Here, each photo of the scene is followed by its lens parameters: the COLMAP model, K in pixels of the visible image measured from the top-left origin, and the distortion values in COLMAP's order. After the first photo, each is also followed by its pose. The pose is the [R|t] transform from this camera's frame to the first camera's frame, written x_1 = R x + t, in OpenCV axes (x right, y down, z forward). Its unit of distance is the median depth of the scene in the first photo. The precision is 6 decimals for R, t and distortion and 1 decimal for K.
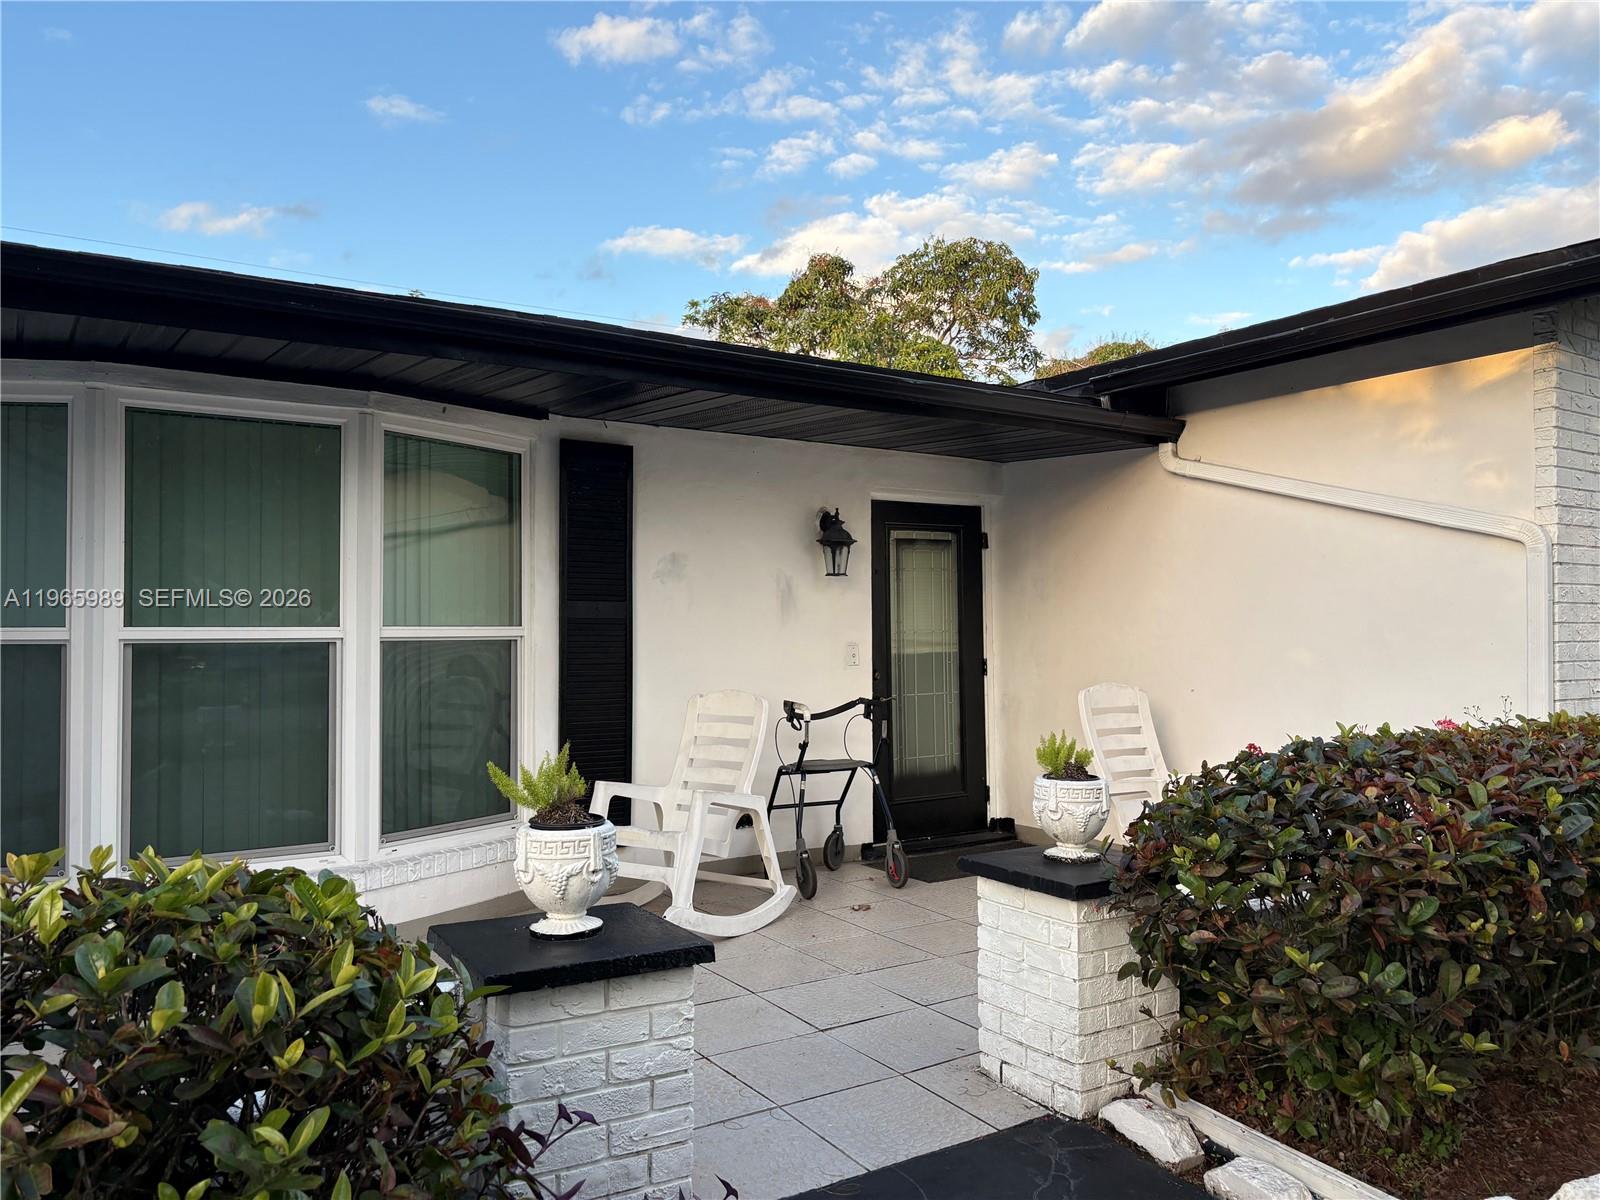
lens RADIAL K [[1199.7, 0, 802.4], [0, 1199.7, 604.4], [0, 0, 1]] dist [0.035645, -0.042254]
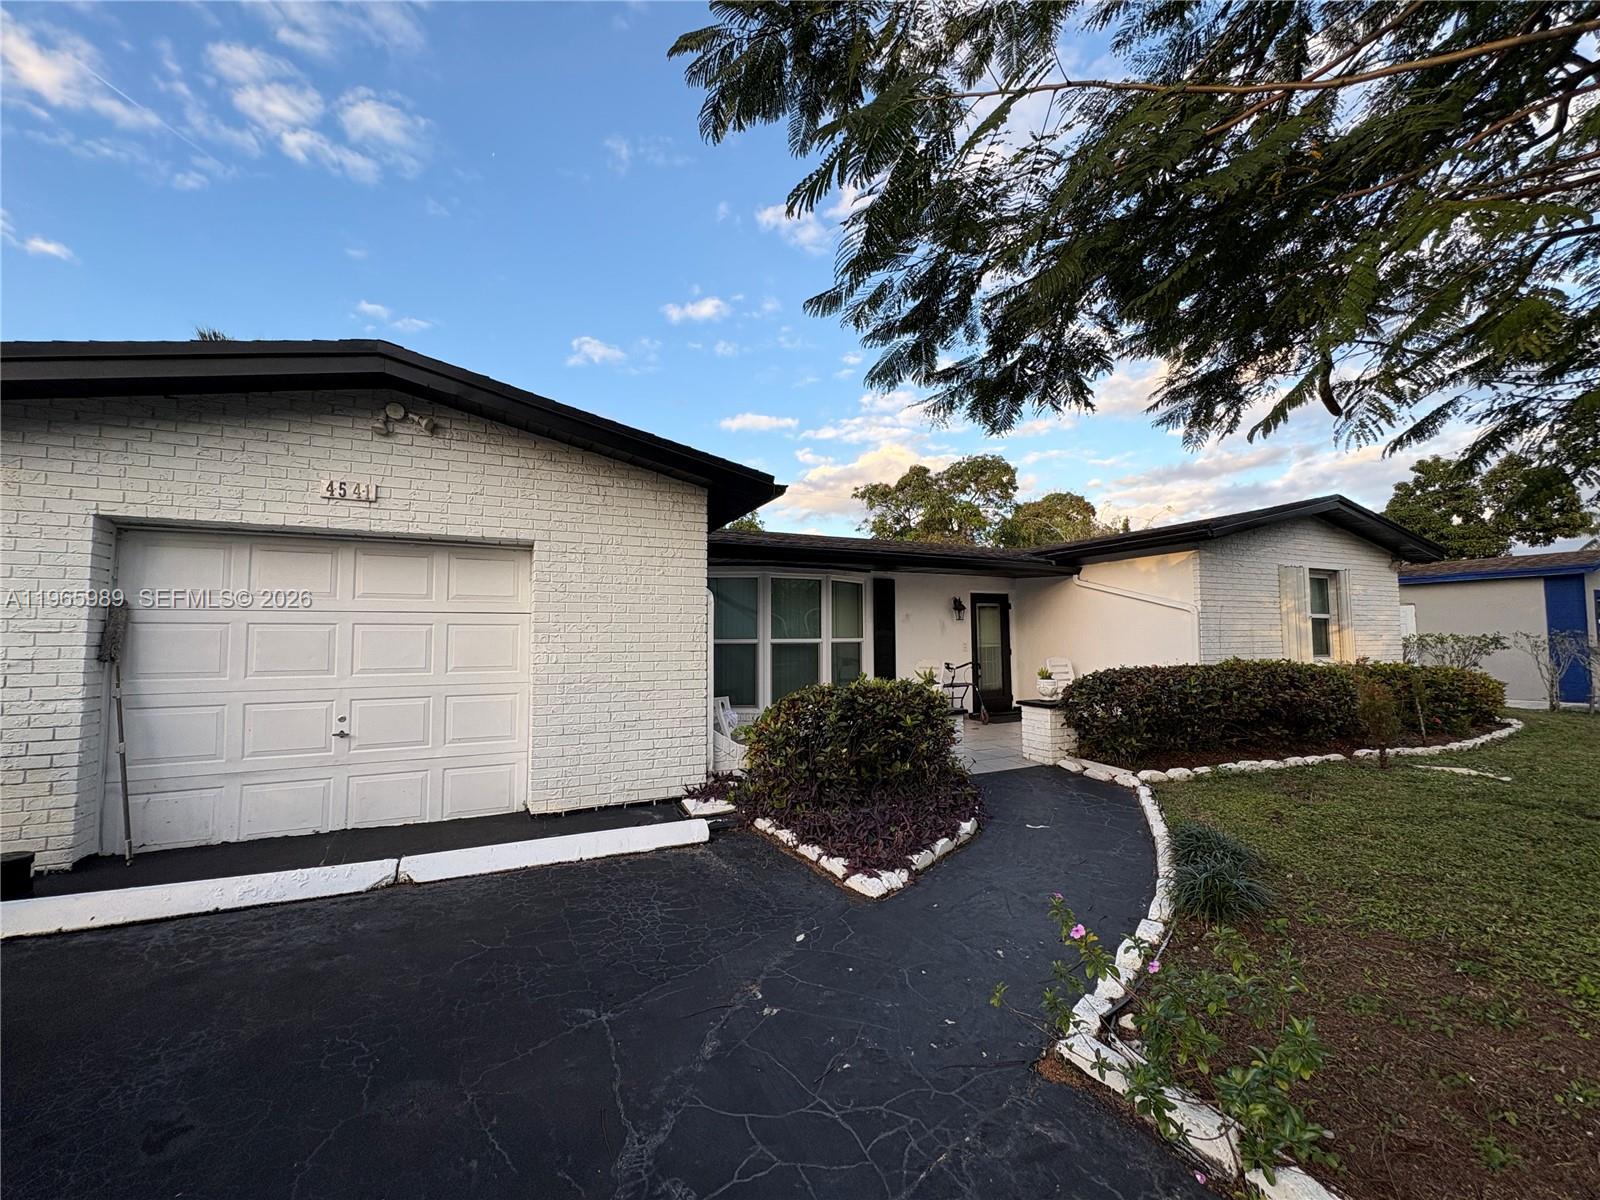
lens RADIAL K [[644.7, 0, 798.8], [0, 644.7, 594.8], [0, 0, 1]] dist [-0.000501, 0.000041]
pose [[0.991650, -0.009528, -0.128605, -0.234996], [0.003977, 0.999052, -0.043351, -0.028650], [0.128896, 0.042478, 0.990748, -0.913616]]
